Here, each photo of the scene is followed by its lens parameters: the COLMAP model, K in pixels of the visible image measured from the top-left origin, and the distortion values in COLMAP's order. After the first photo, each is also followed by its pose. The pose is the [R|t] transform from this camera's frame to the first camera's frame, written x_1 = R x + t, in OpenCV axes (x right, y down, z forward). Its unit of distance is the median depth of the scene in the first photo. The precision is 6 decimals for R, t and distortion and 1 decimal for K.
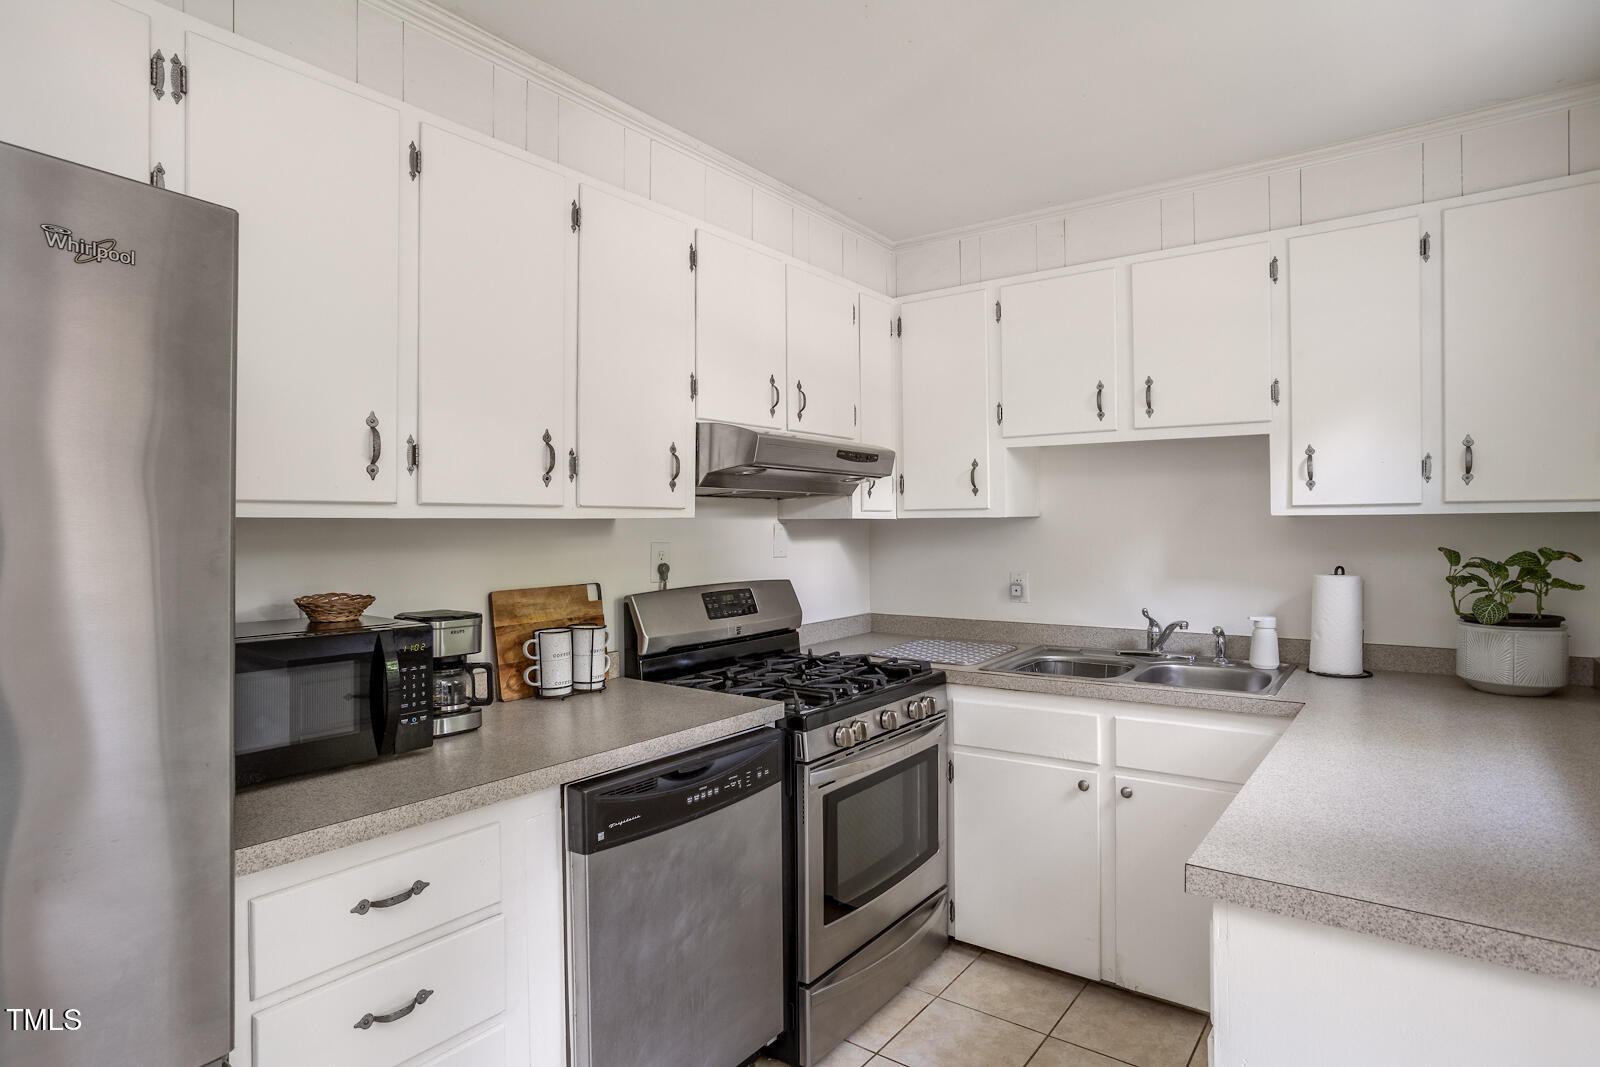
lens RADIAL K [[854.9, 0, 805.7], [0, 854.9, 525.6], [0, 0, 1]] dist [-0.045483, 0.038447]
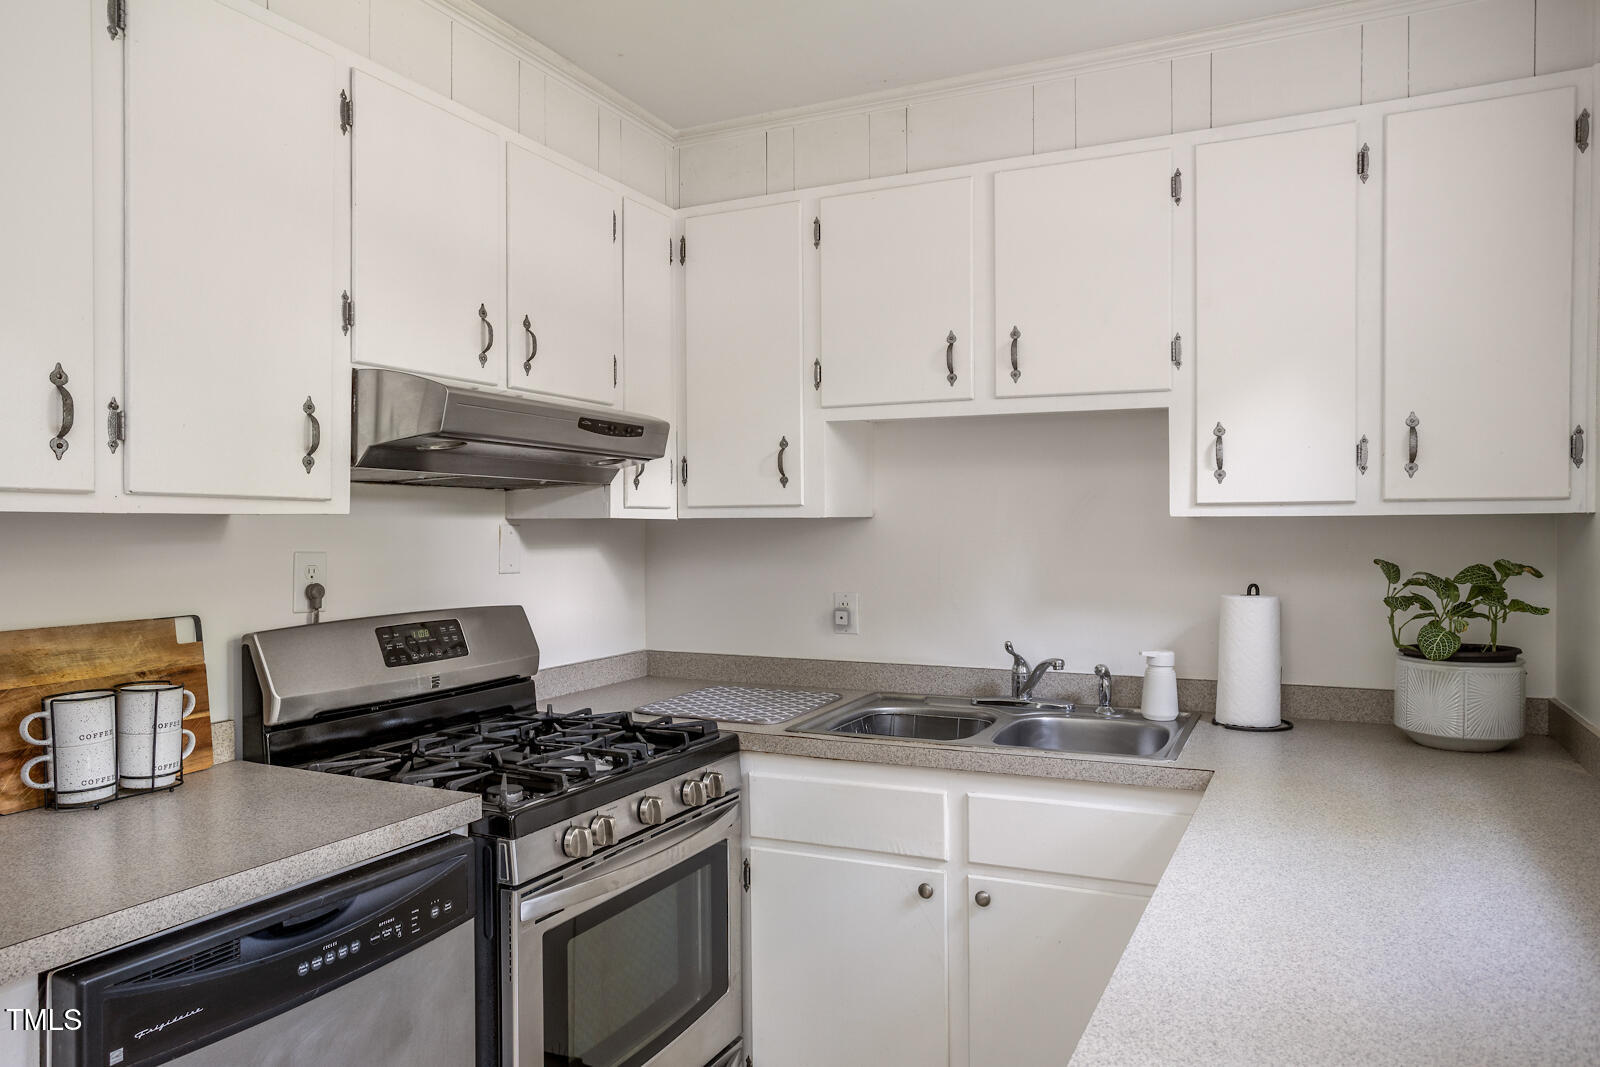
lens RADIAL K [[1053.3, 0, 800.0], [0, 1053.3, 533.5], [0, 0, 1]] dist [-0.005972, 0.032755]
pose [[0.984427, 0.003658, 0.175758, 0.064604], [-0.004044, 0.999990, 0.001838, 0.002747], [-0.175750, -0.002520, 0.984432, 0.141120]]
